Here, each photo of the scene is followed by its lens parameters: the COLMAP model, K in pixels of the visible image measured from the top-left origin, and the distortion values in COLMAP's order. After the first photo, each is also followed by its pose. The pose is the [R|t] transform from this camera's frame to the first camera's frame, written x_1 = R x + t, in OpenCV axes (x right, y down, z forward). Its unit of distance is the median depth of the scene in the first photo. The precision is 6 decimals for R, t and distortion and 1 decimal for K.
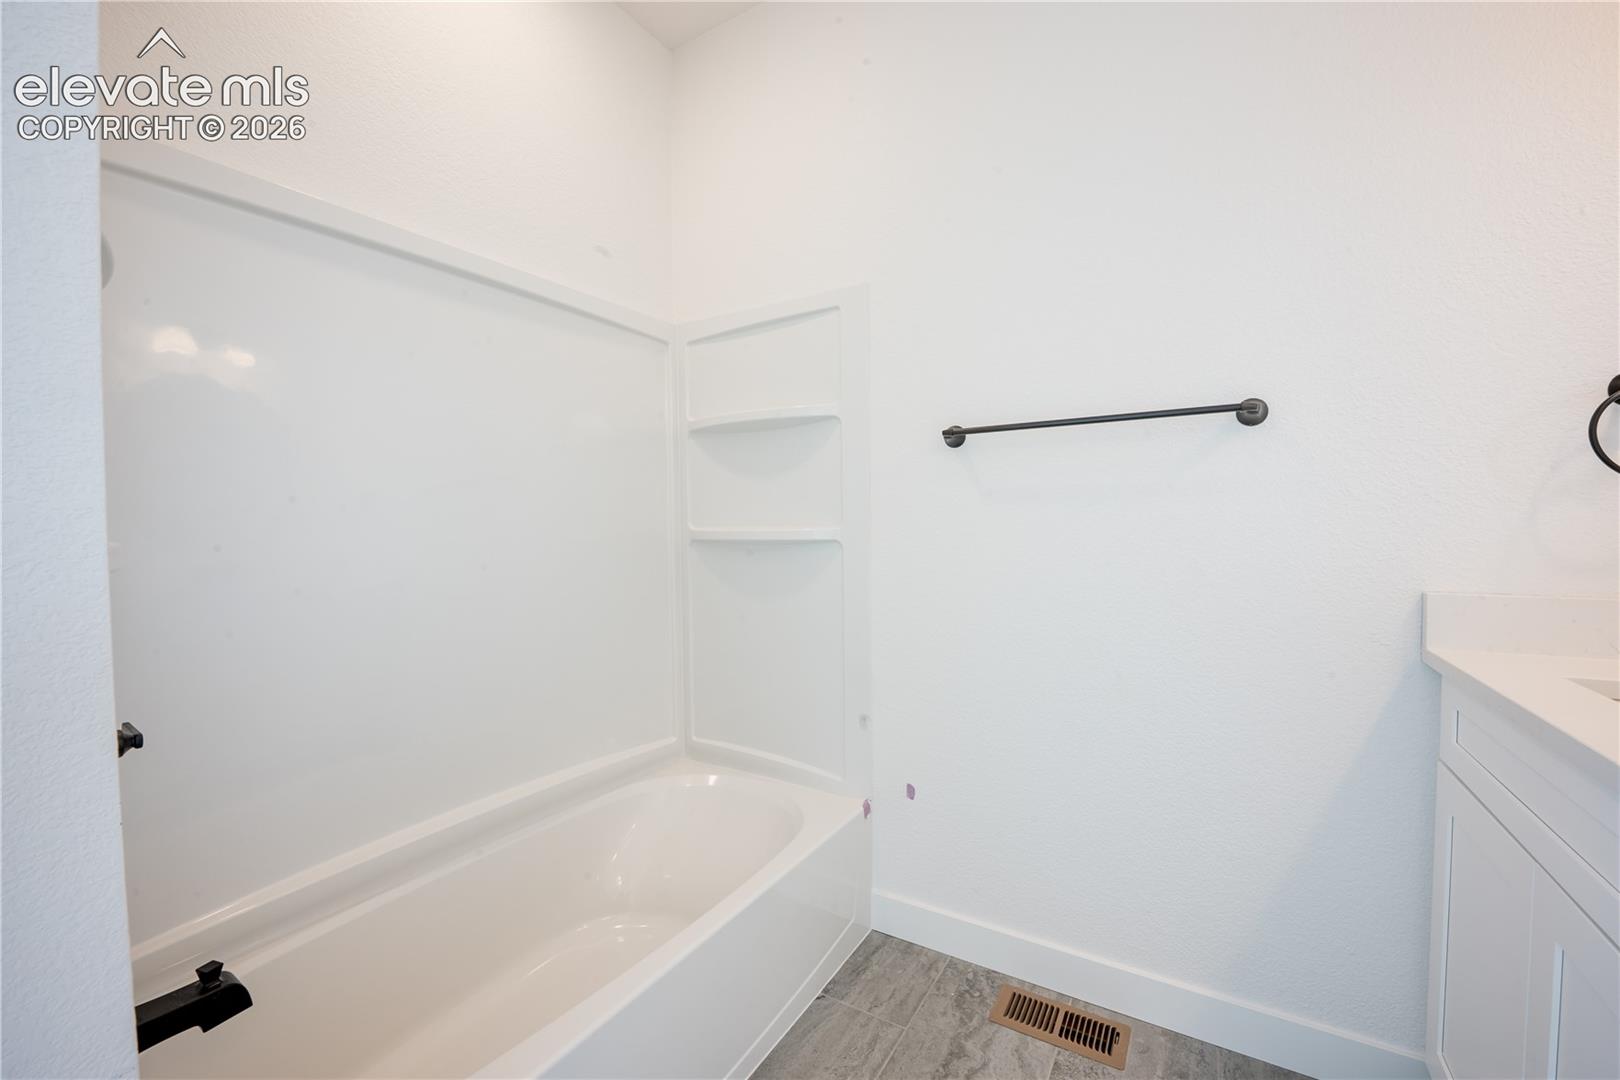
lens RADIAL K [[643.9, 0, 797.1], [0, 643.9, 537.8], [0, 0, 1]] dist [-0.029129, 0.000402]
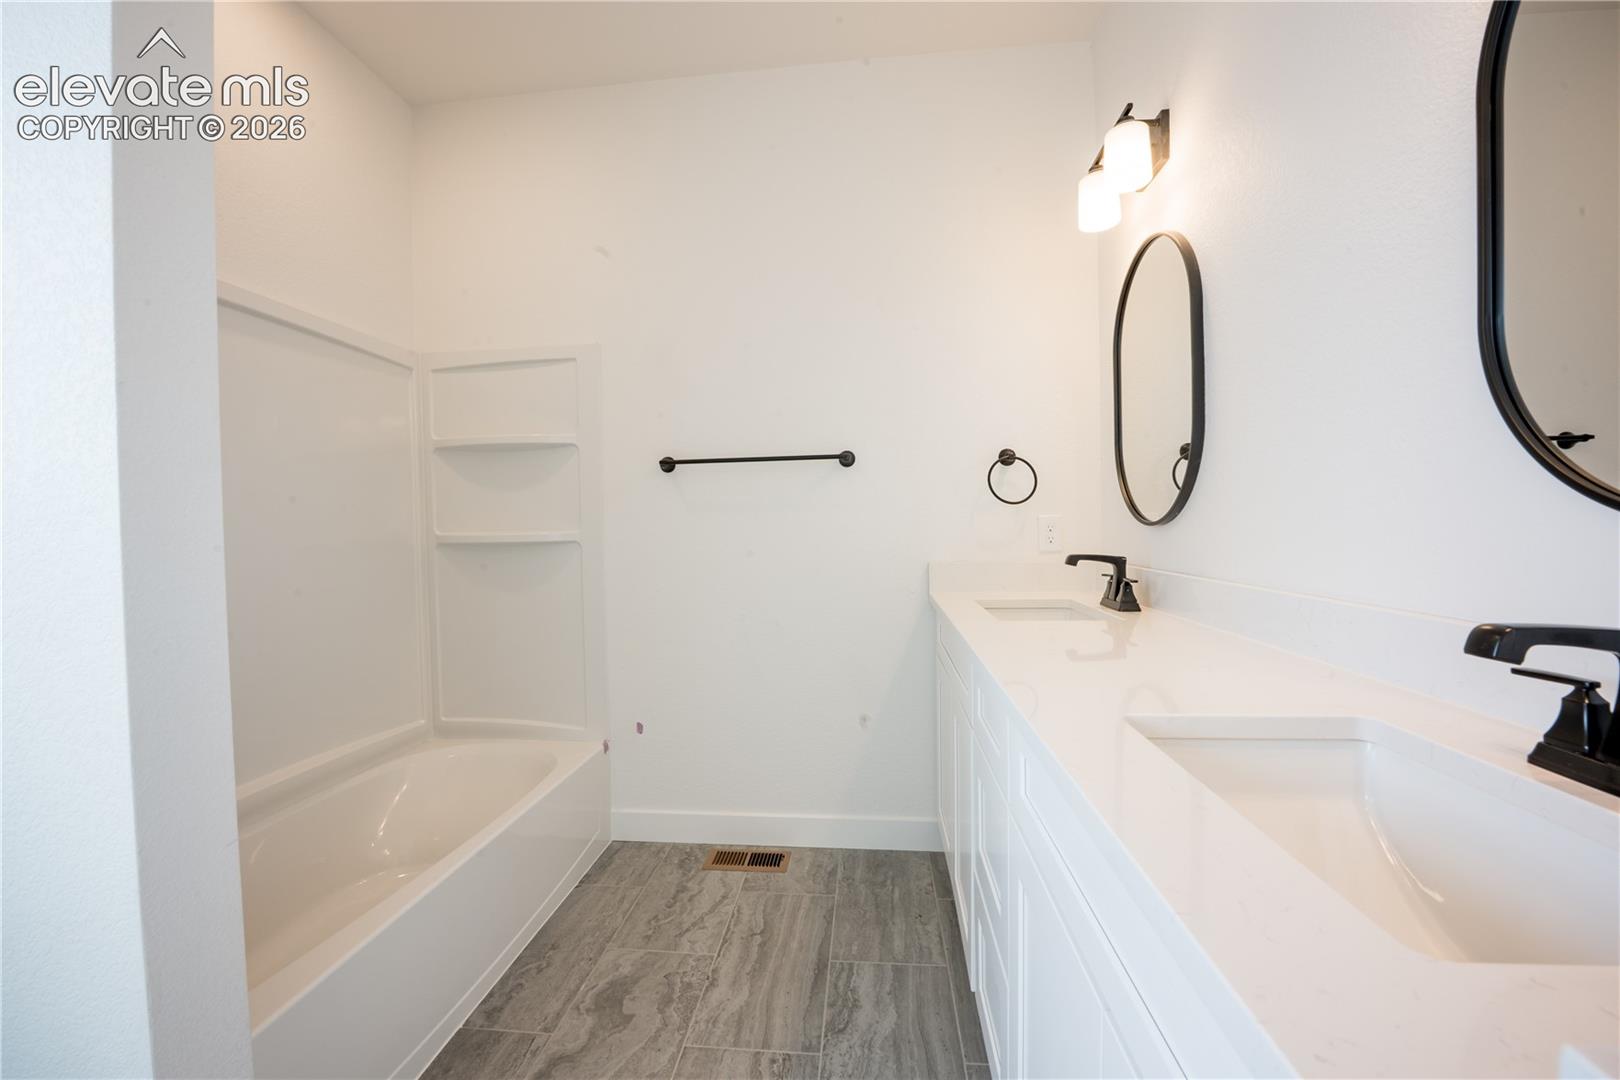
lens RADIAL K [[655.7, 0, 810.0], [0, 655.7, 540.0], [0, 0, 1]] dist [-0.002285, -0.000079]
pose [[0.889175, -0.016832, 0.457258, -0.138774], [0.019023, 0.999819, -0.000189, 0.012369], [-0.457172, 0.008866, 0.889334, -0.421332]]
